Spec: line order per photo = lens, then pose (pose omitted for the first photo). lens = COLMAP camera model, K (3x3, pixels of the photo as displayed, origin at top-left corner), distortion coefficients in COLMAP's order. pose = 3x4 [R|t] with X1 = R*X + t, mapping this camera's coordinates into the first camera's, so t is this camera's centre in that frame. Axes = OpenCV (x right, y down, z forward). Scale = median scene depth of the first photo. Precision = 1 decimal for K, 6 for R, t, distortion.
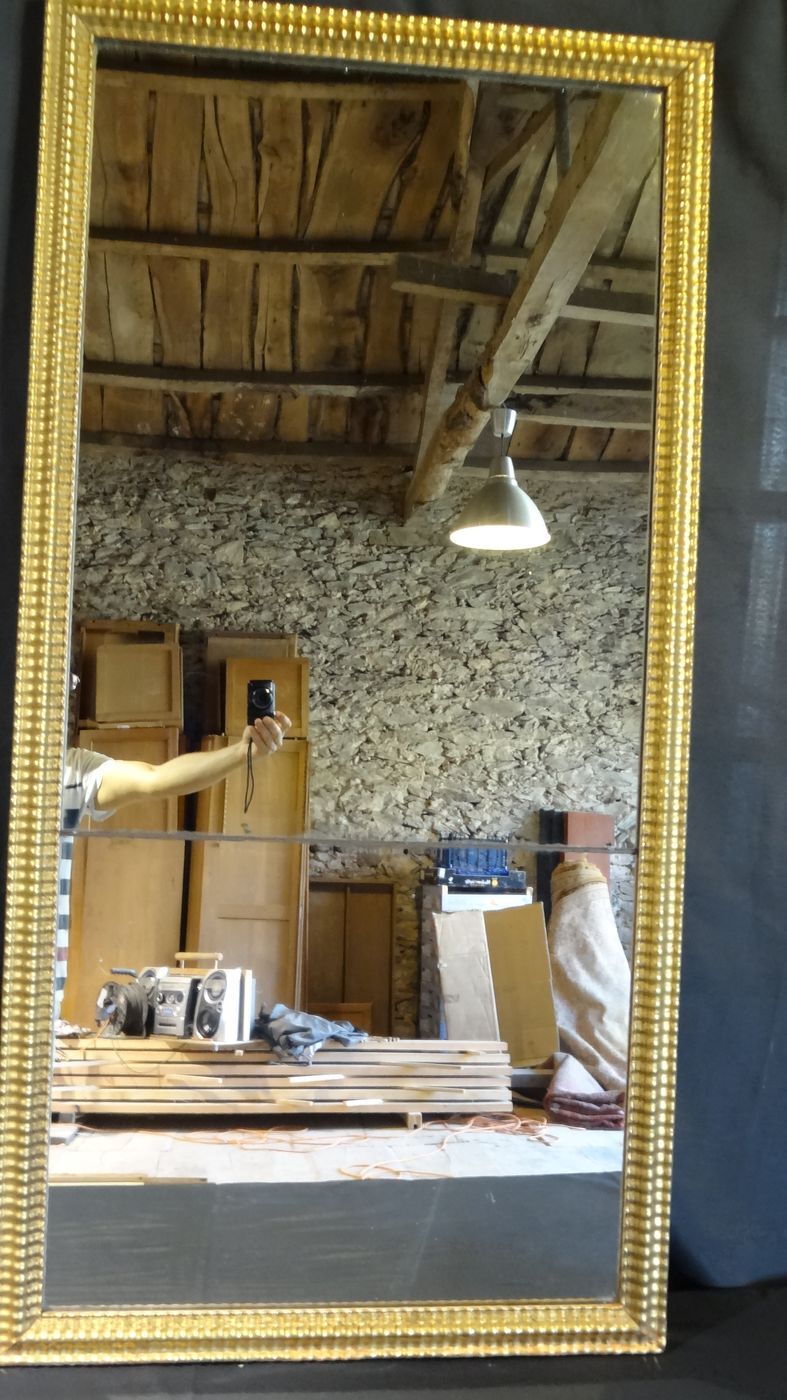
lens RADIAL K [[1375.2, 0, 393.5], [0, 1375.2, 700.0], [0, 0, 1]] dist [-0.019166, -0.014581]
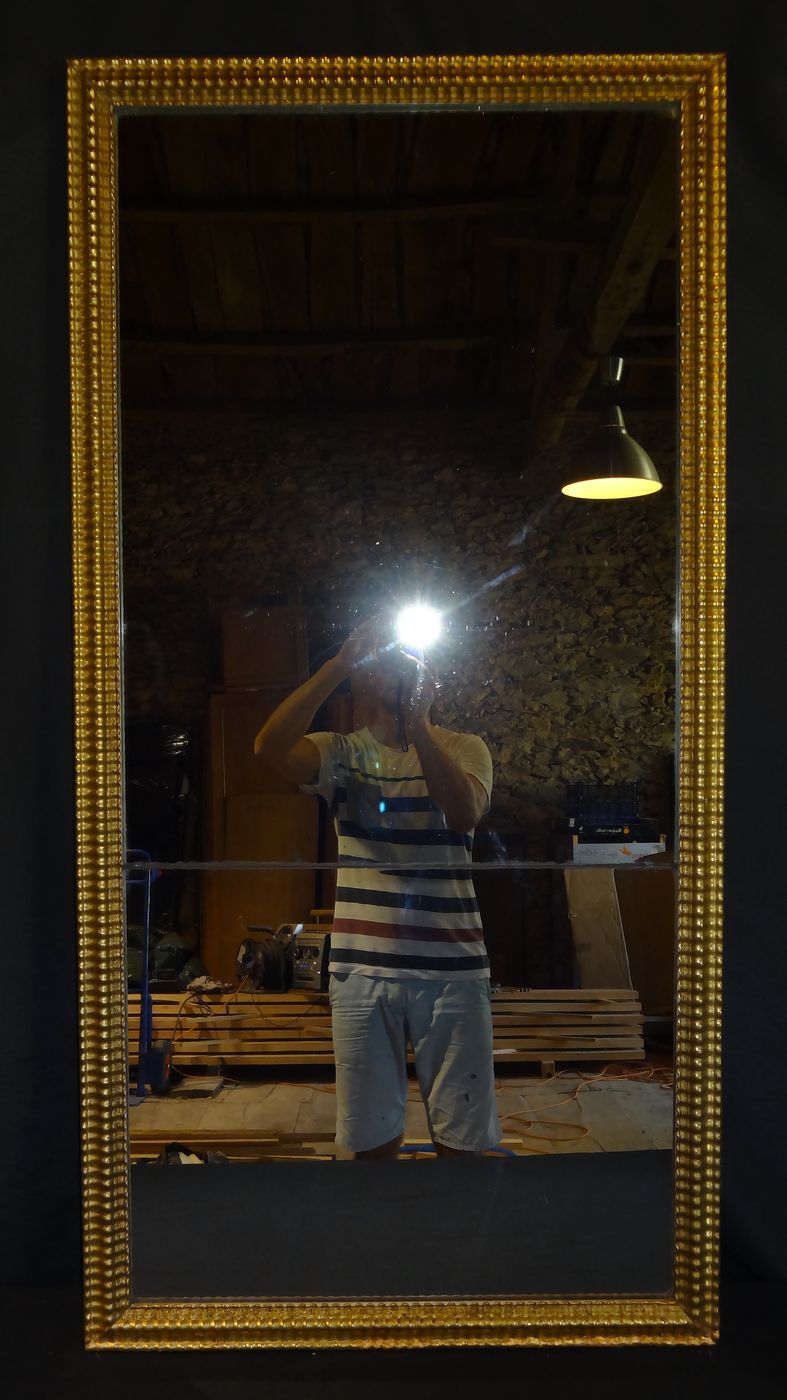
lens RADIAL K [[1370.3, 0, 375.7], [0, 1370.3, 707.6], [0, 0, 1]] dist [-0.017168, 0.006344]
pose [[0.992622, -0.039227, -0.114733, 0.011620], [0.044726, 0.997951, 0.045756, -0.009656], [0.112703, -0.050550, 0.992342, -0.004706]]
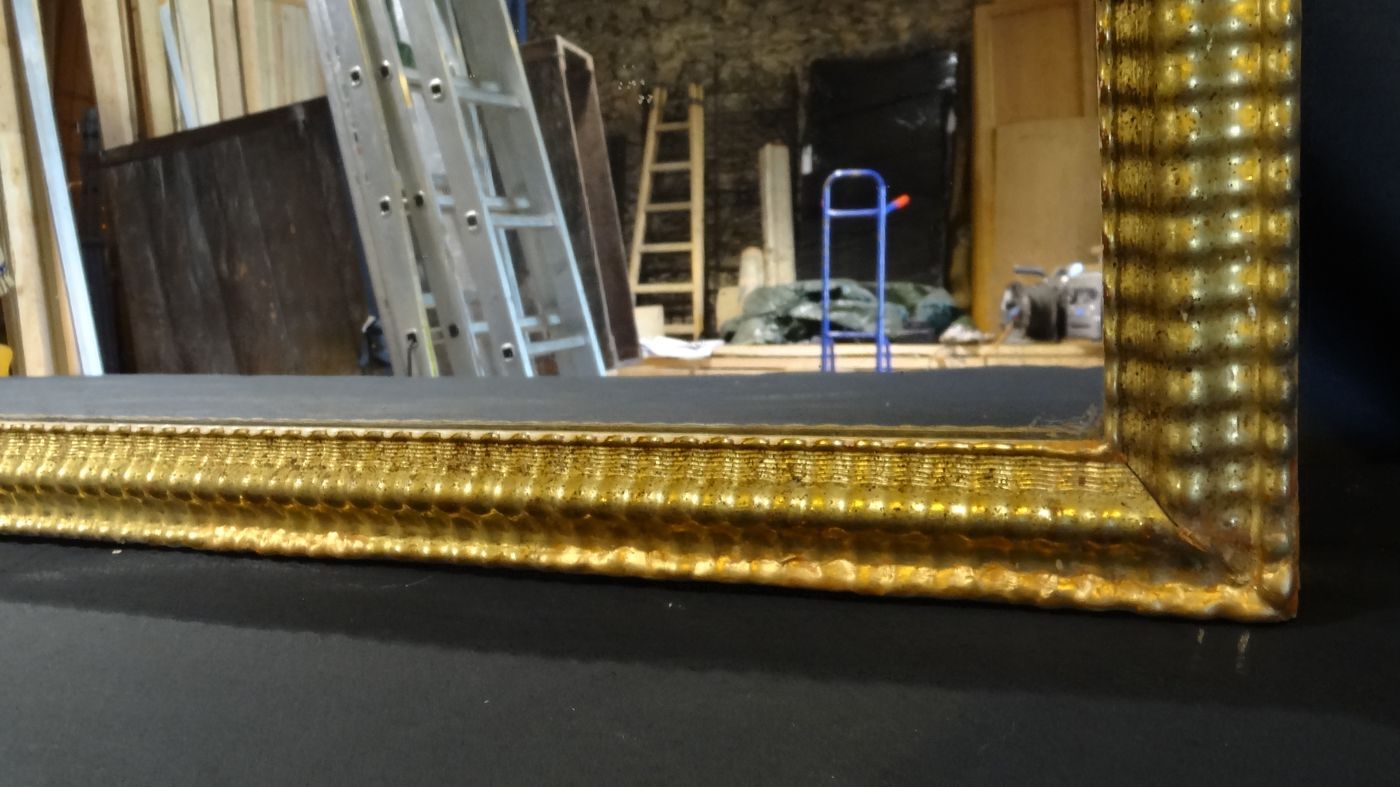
lens RADIAL K [[1375.2, 0, 598.0], [0, 1375.2, 390.6], [0, 0, 1]] dist [-0.019166, -0.014581]
pose [[0.842332, -0.002772, -0.538952, 0.034351], [0.129494, 0.971735, 0.197389, 0.054820], [0.523171, -0.236058, 0.818883, 0.108775]]
